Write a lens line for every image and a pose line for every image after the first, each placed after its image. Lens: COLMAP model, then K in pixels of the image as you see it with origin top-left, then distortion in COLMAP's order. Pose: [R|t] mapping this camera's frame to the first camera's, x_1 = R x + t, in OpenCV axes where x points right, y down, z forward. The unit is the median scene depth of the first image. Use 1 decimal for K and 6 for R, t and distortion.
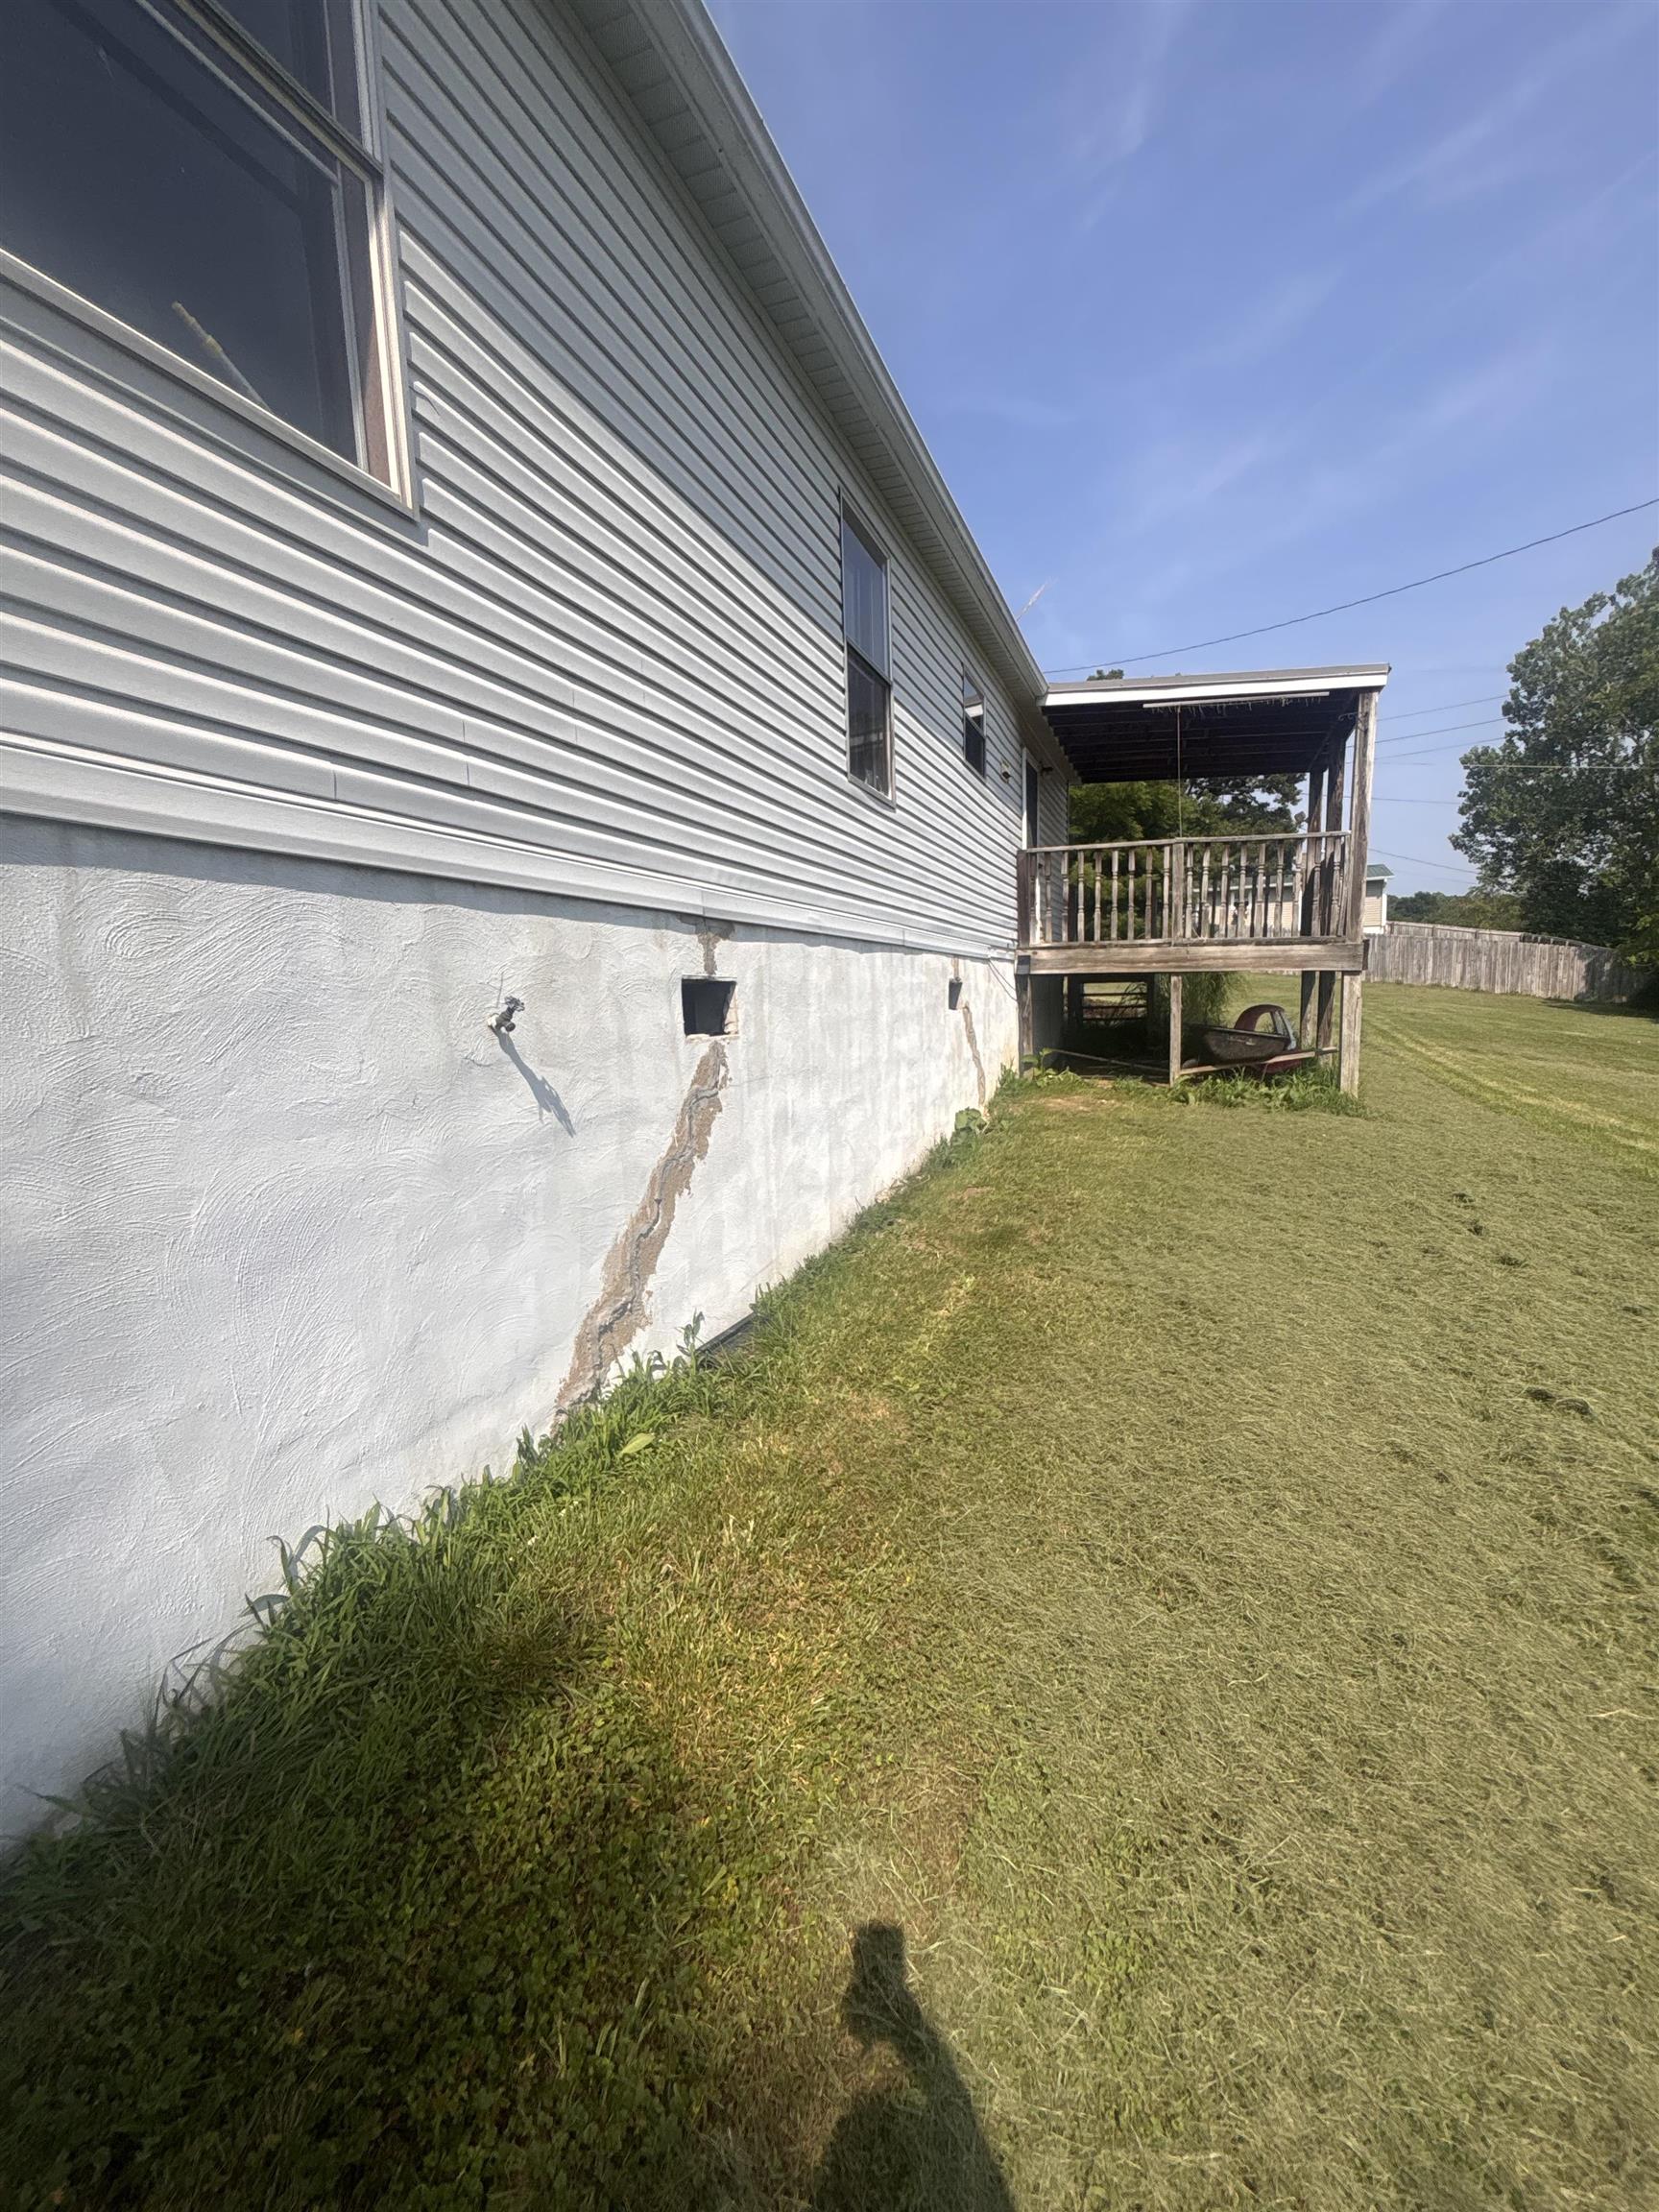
lens RADIAL K [[893.1, 0, 818.6], [0, 893.1, 1104.4], [0, 0, 1]] dist [-0.000612, 0.000727]
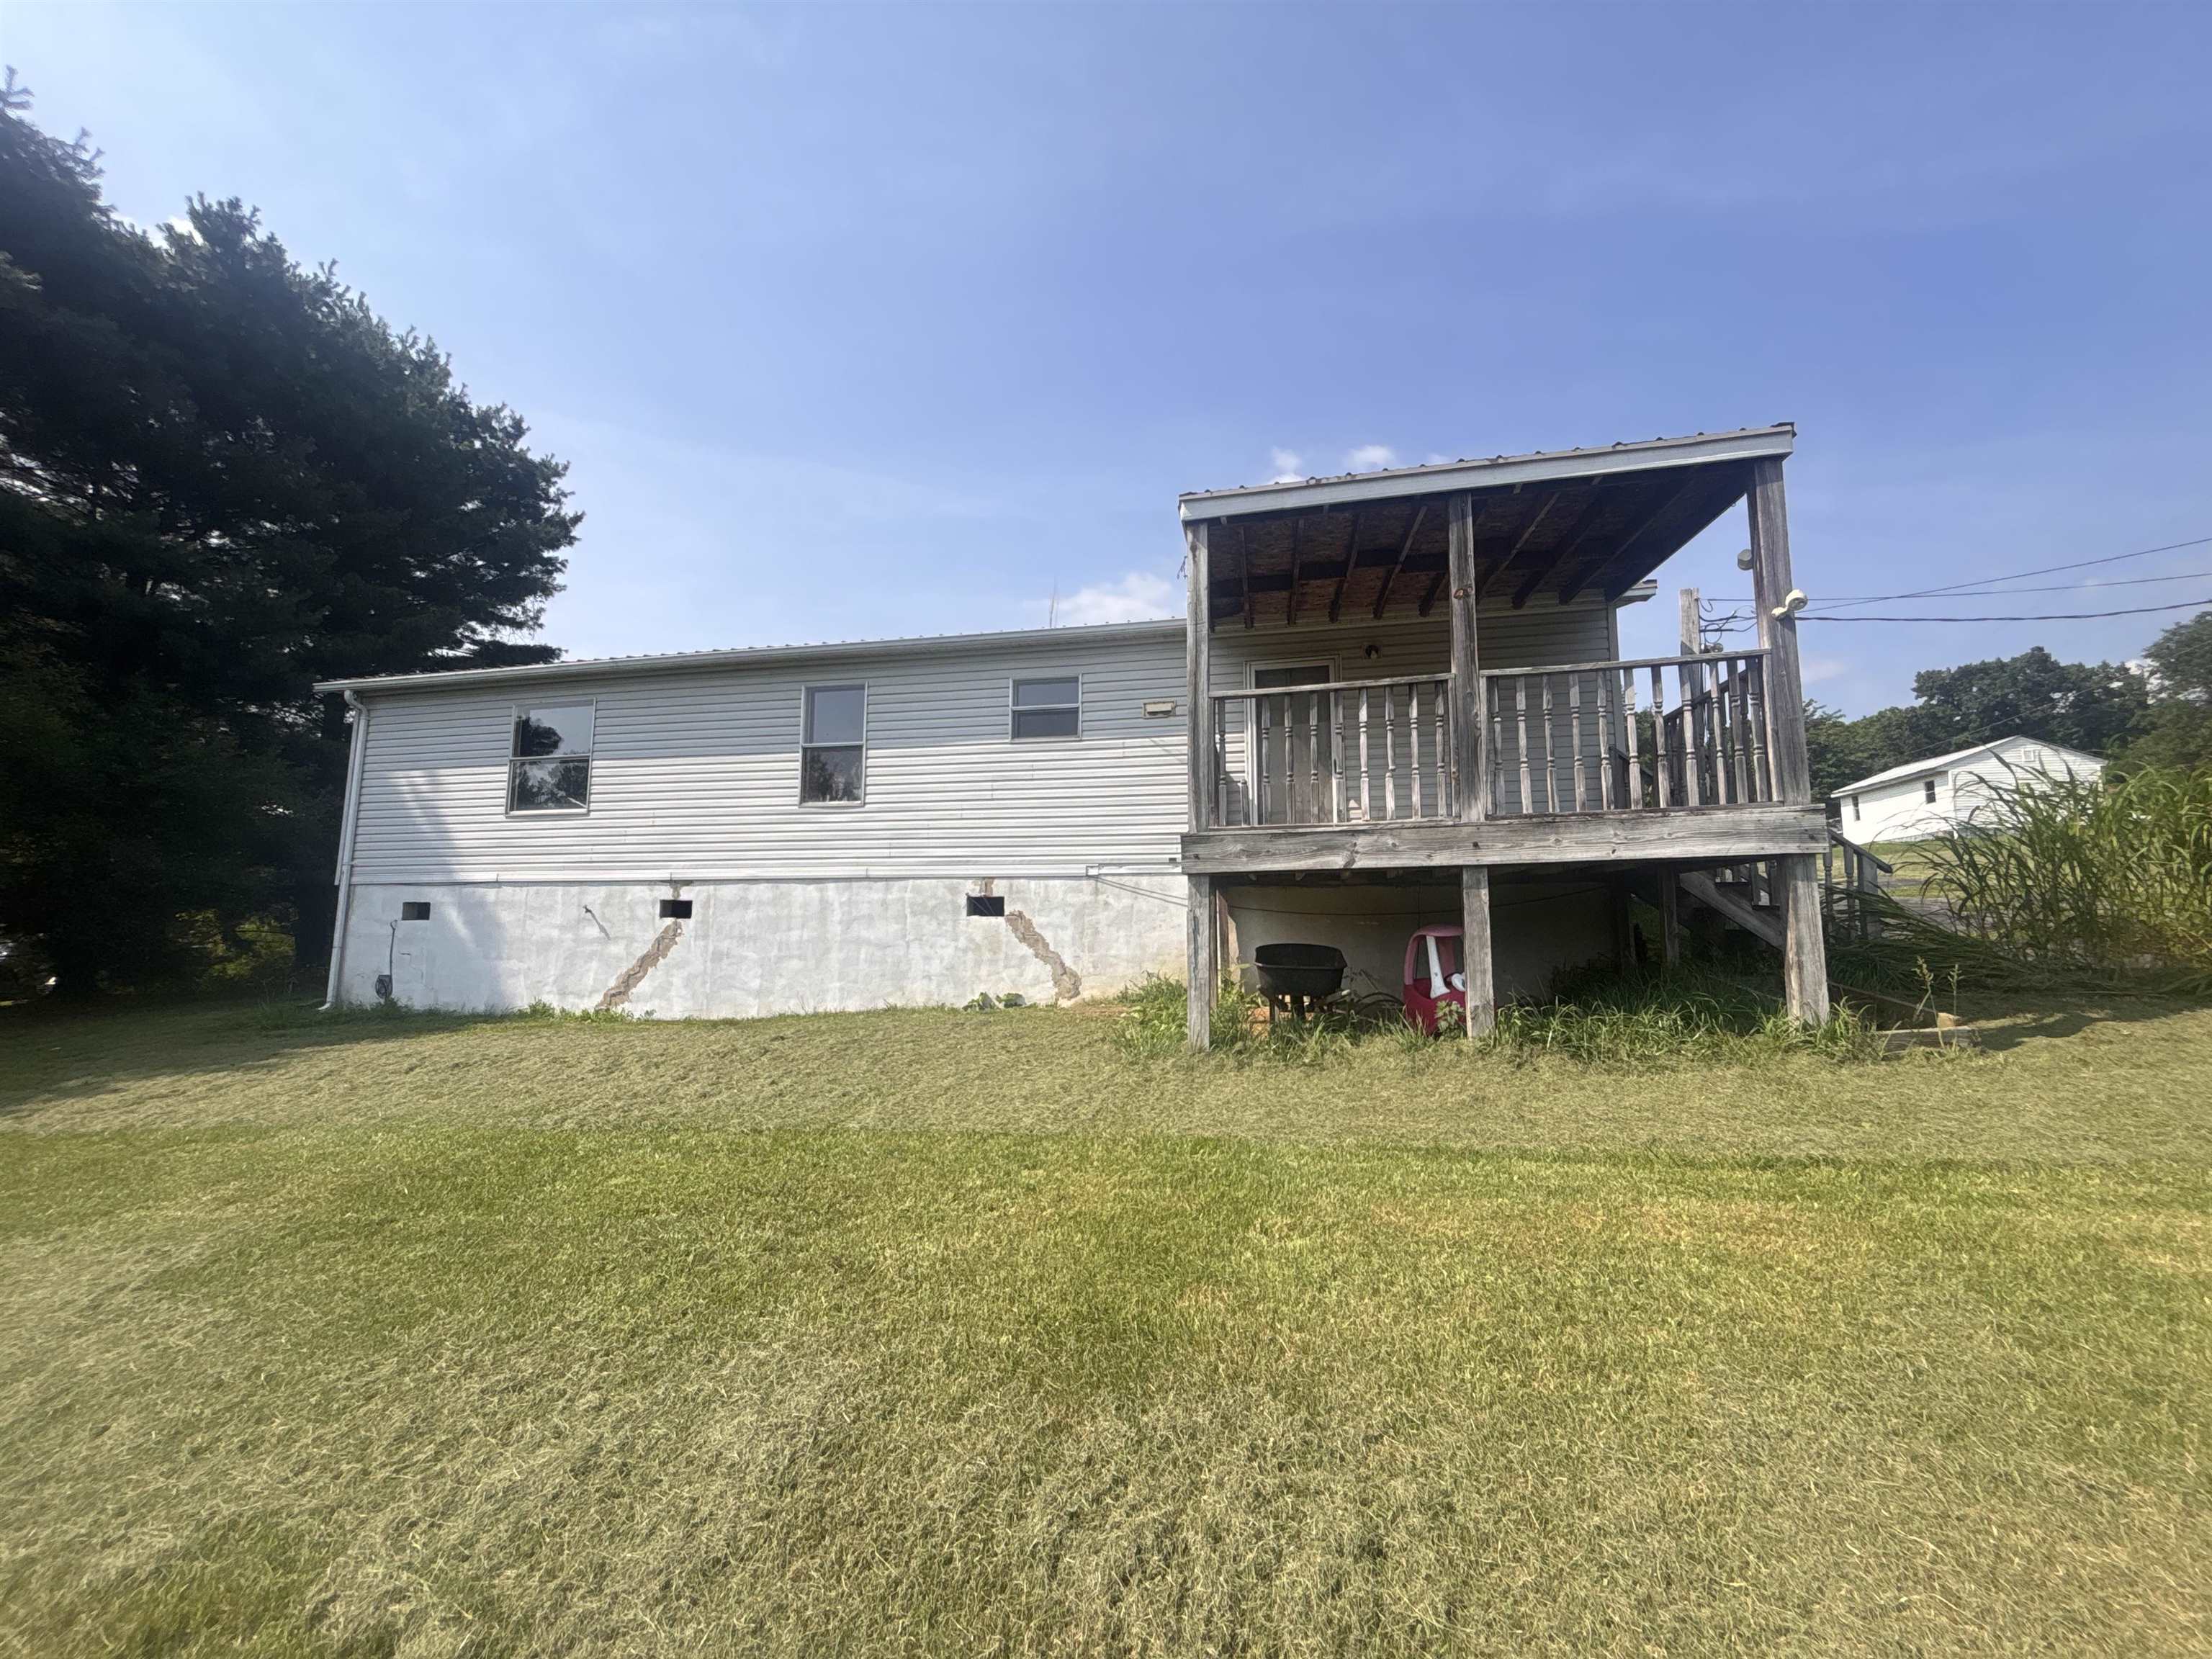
lens RADIAL K [[893.1, 0, 1108.2], [0, 893.1, 824.9], [0, 0, 1]] dist [-0.000612, 0.000727]
pose [[0.182352, -0.090301, -0.979078, 3.428944], [-0.124767, 0.985599, -0.114140, -0.247603], [0.975285, 0.142970, 0.168459, 2.047890]]
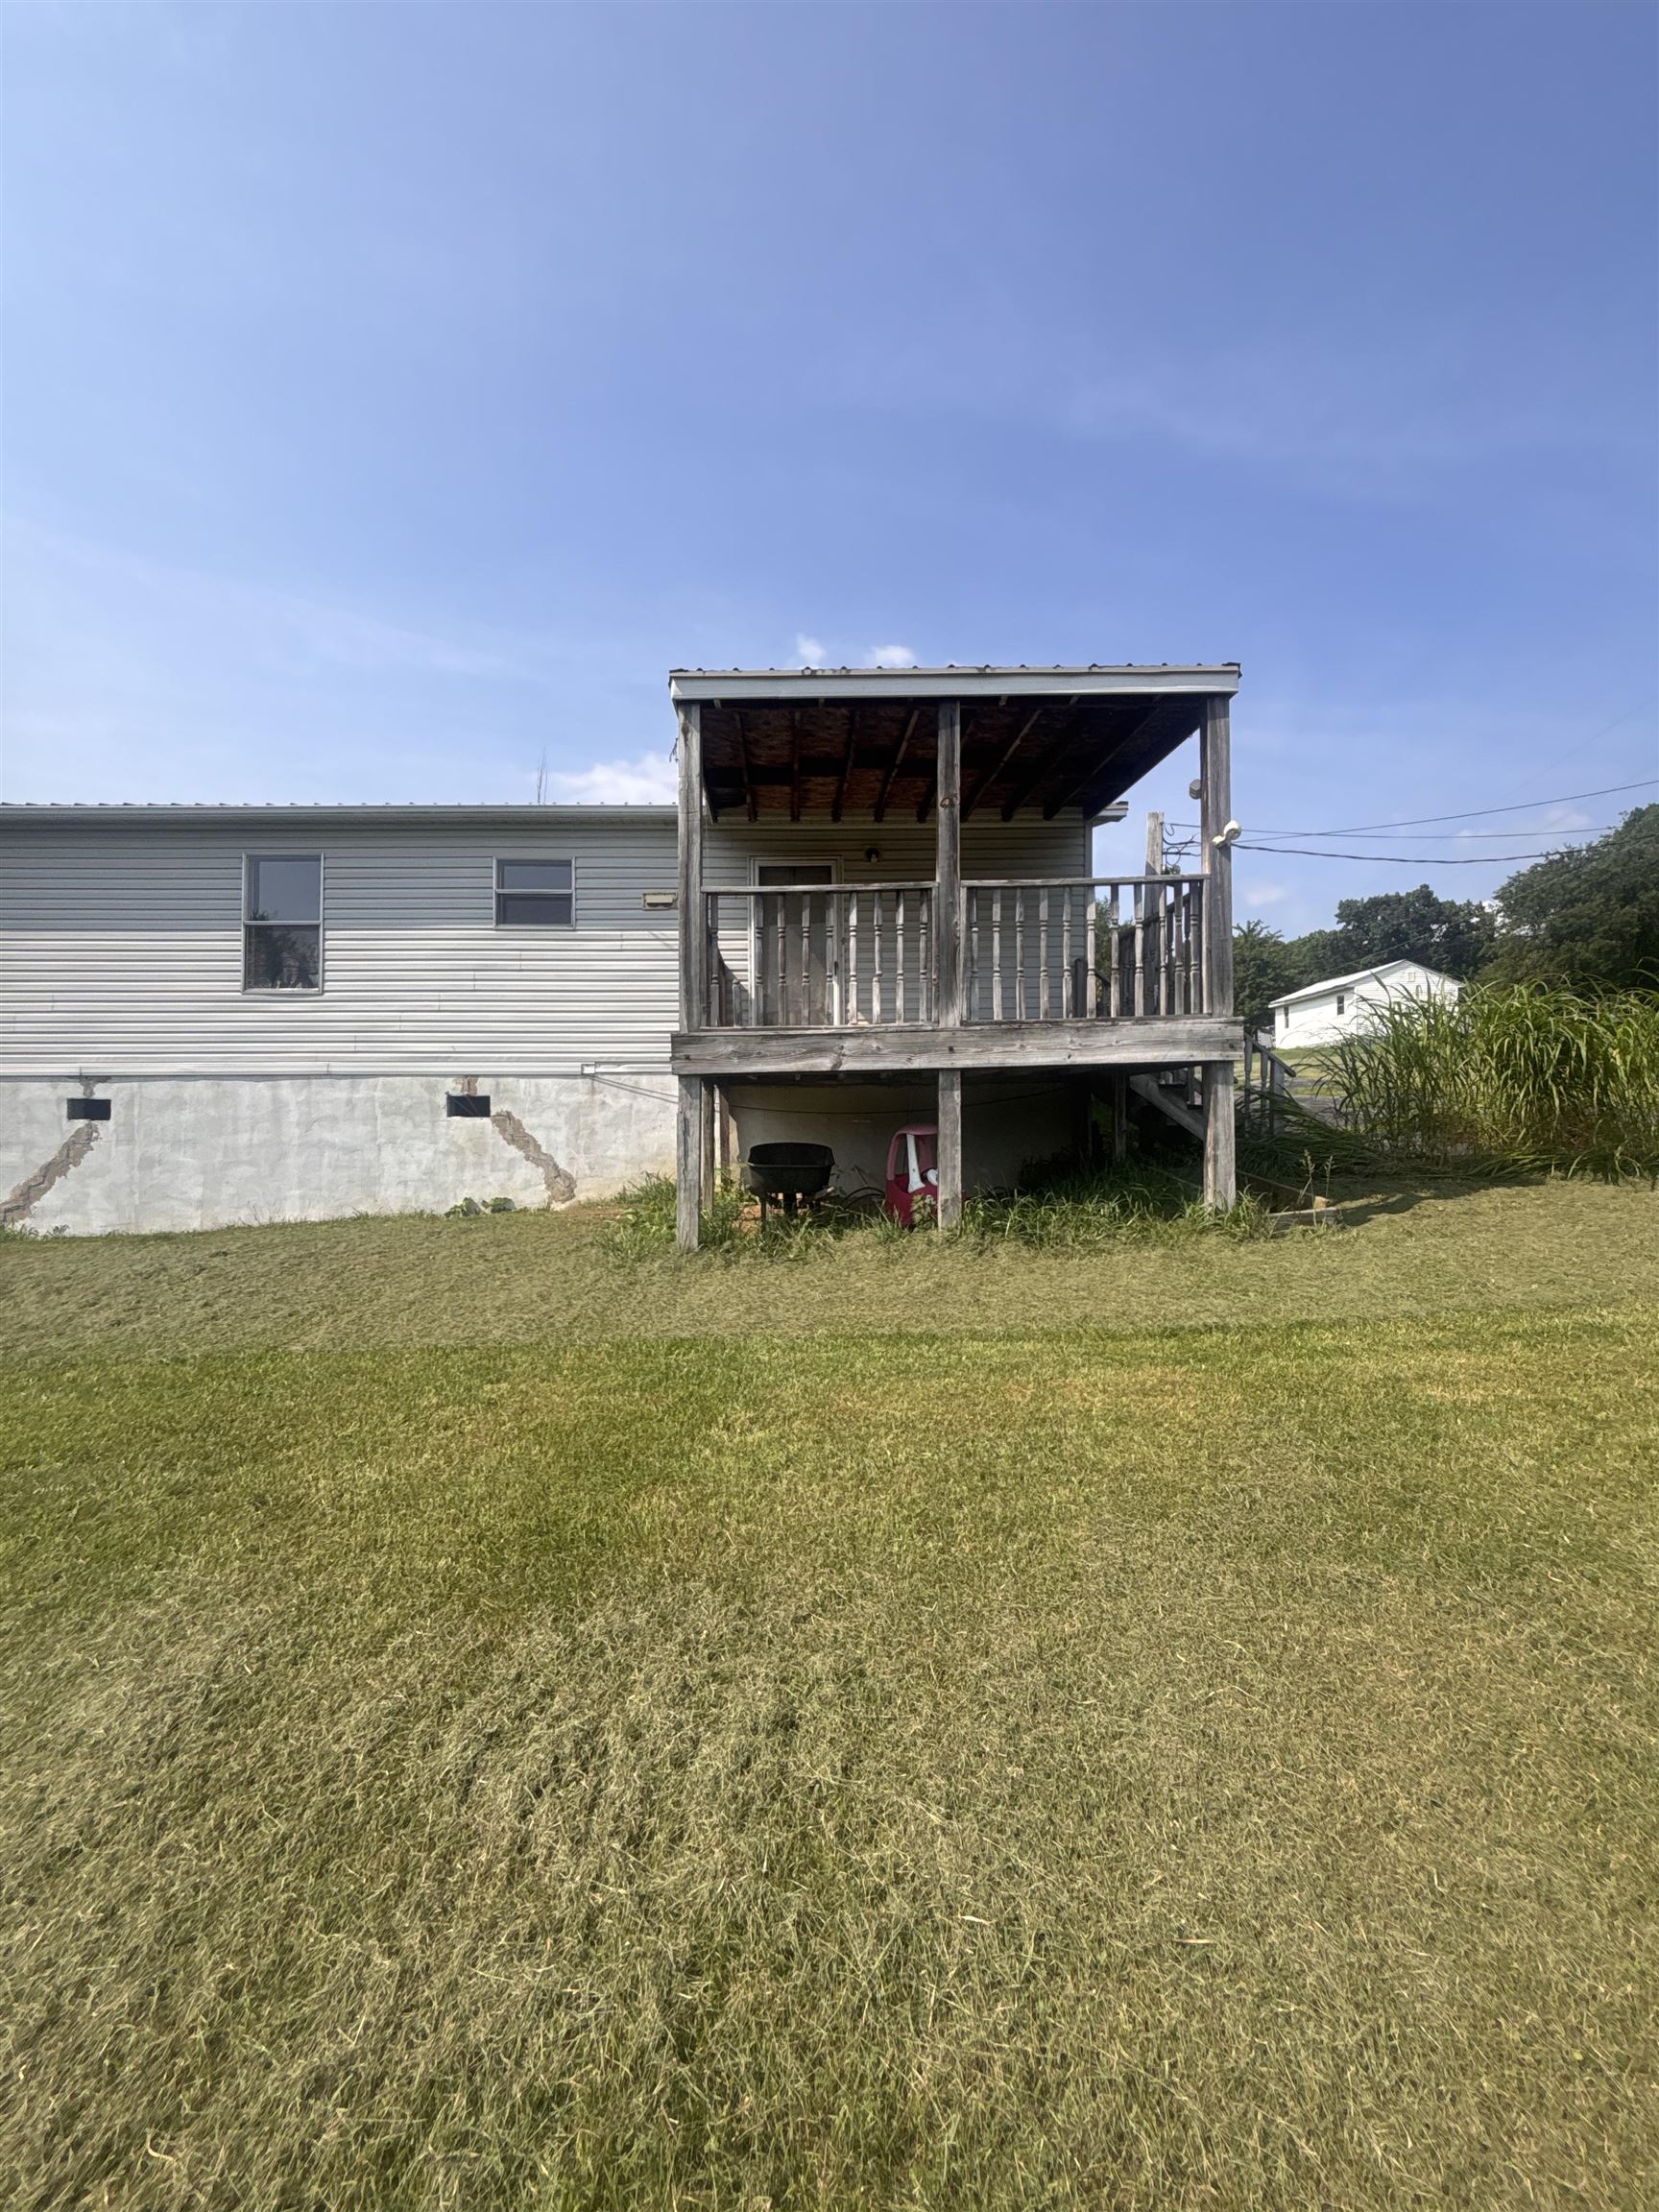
lens RADIAL K [[893.1, 0, 834.9], [0, 893.1, 1108.3], [0, 0, 1]] dist [-0.000612, 0.000727]
pose [[0.403820, 0.004791, -0.914826, 3.425472], [-0.114629, 0.992370, -0.045402, -0.265132], [0.907628, 0.123200, 0.401288, 2.104294]]
